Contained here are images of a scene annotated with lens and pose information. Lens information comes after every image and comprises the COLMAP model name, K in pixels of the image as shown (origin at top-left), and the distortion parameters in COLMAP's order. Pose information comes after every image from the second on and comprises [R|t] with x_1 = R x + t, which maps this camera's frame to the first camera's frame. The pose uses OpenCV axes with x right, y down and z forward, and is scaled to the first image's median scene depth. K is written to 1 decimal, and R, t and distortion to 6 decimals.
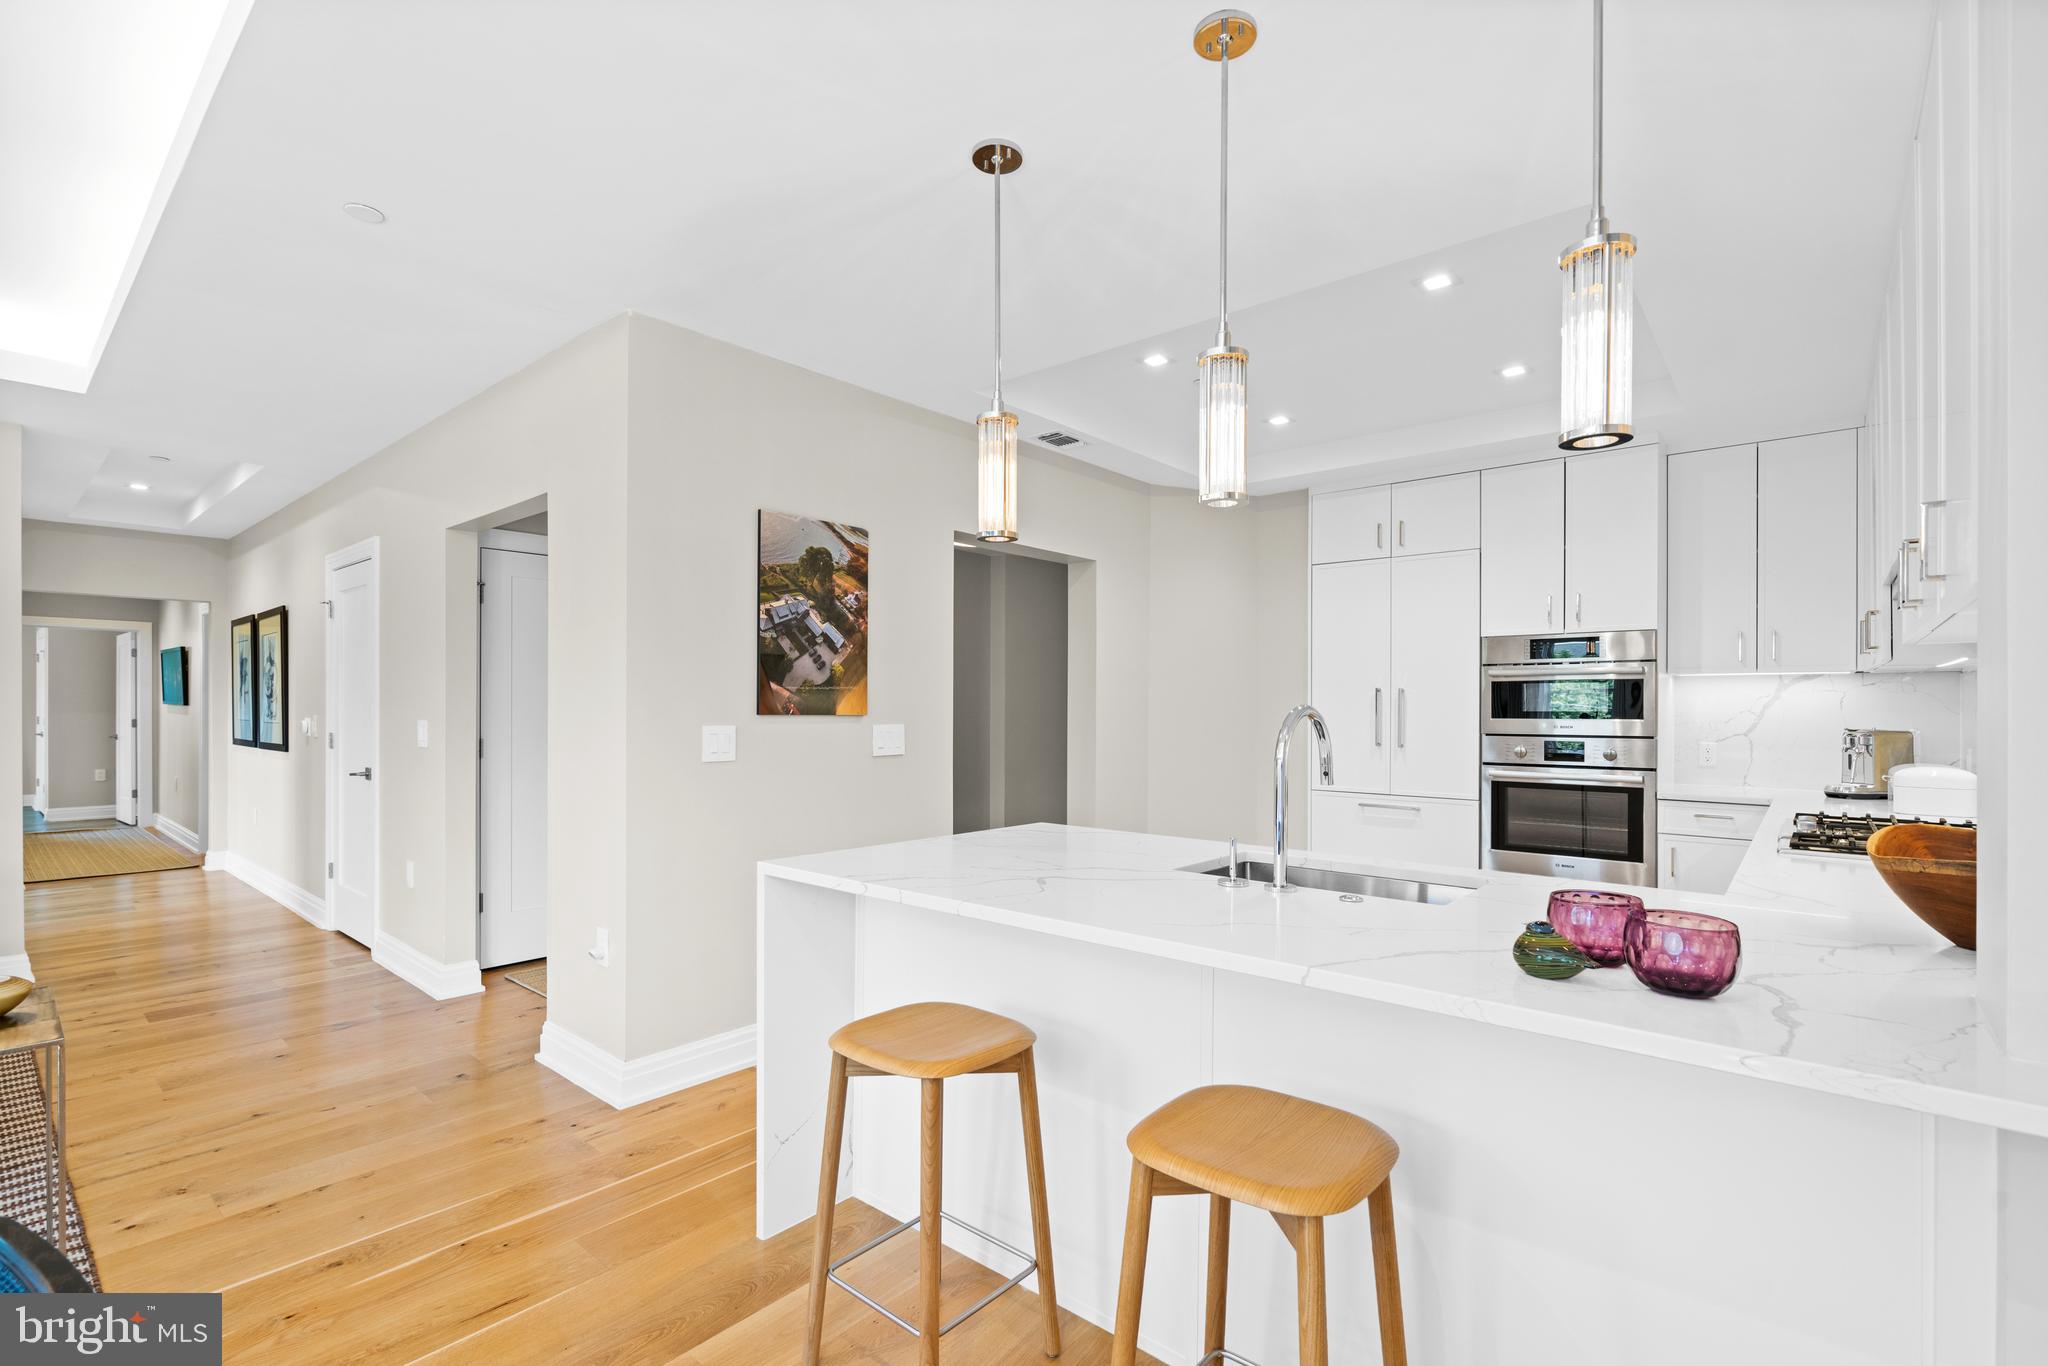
lens RADIAL K [[930.6, 0, 1025.5], [0, 930.6, 689.0], [0, 0, 1]] dist [-0.001961, 0.001160]
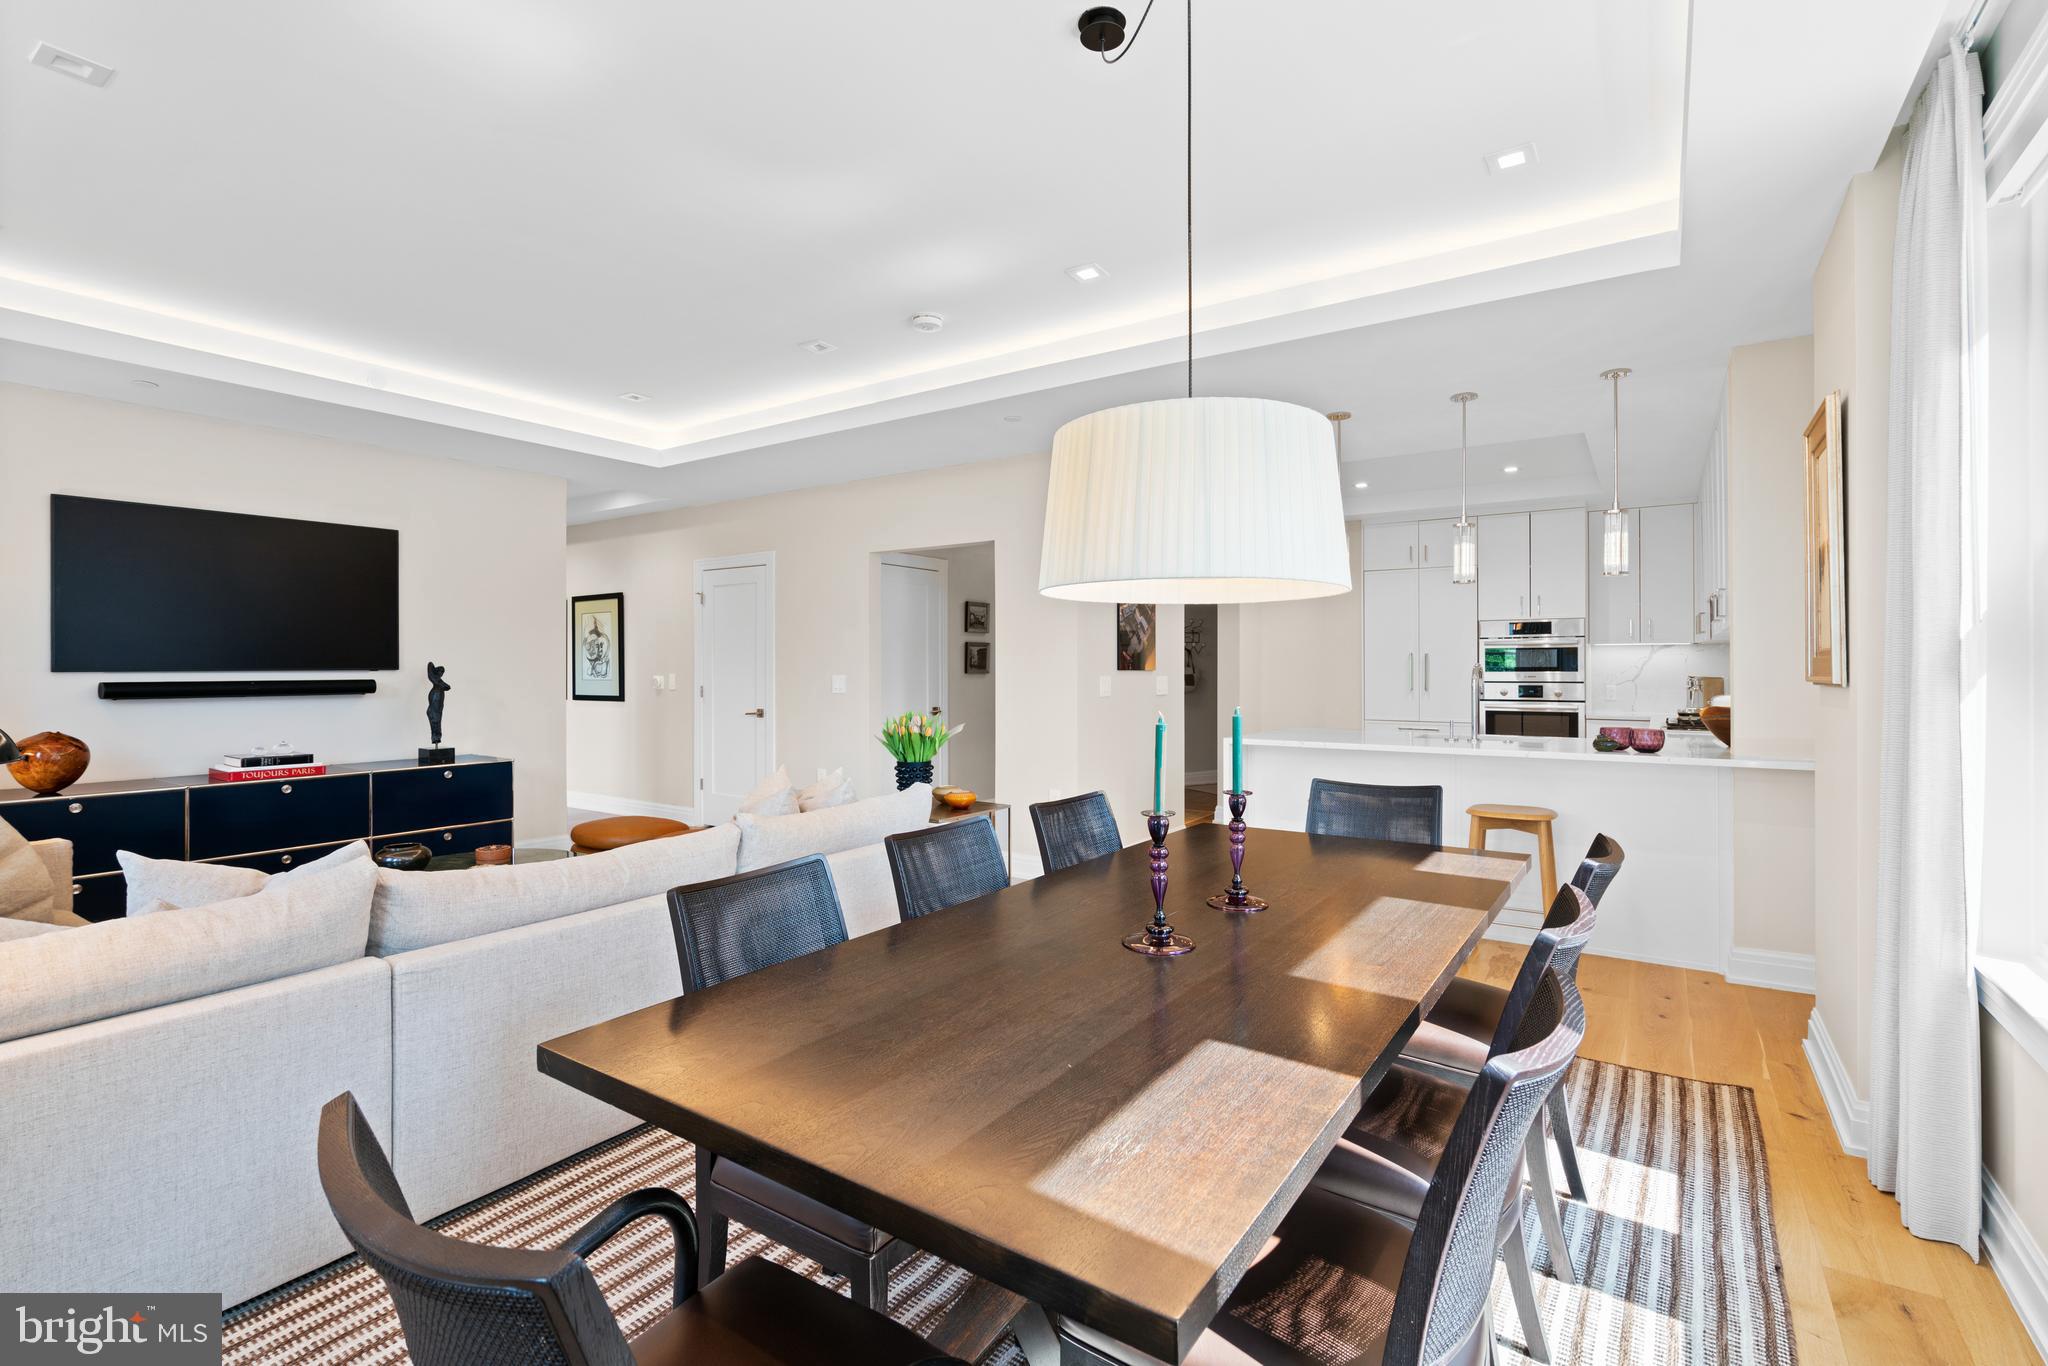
lens RADIAL K [[944.4, 0, 1023.9], [0, 944.4, 645.2], [0, 0, 1]] dist [-0.001020, 0.000111]
pose [[0.993470, -0.000983, 0.114086, -0.507343], [0.001450, 0.999991, -0.004010, -0.009485], [-0.114081, 0.004149, 0.993463, -0.561743]]
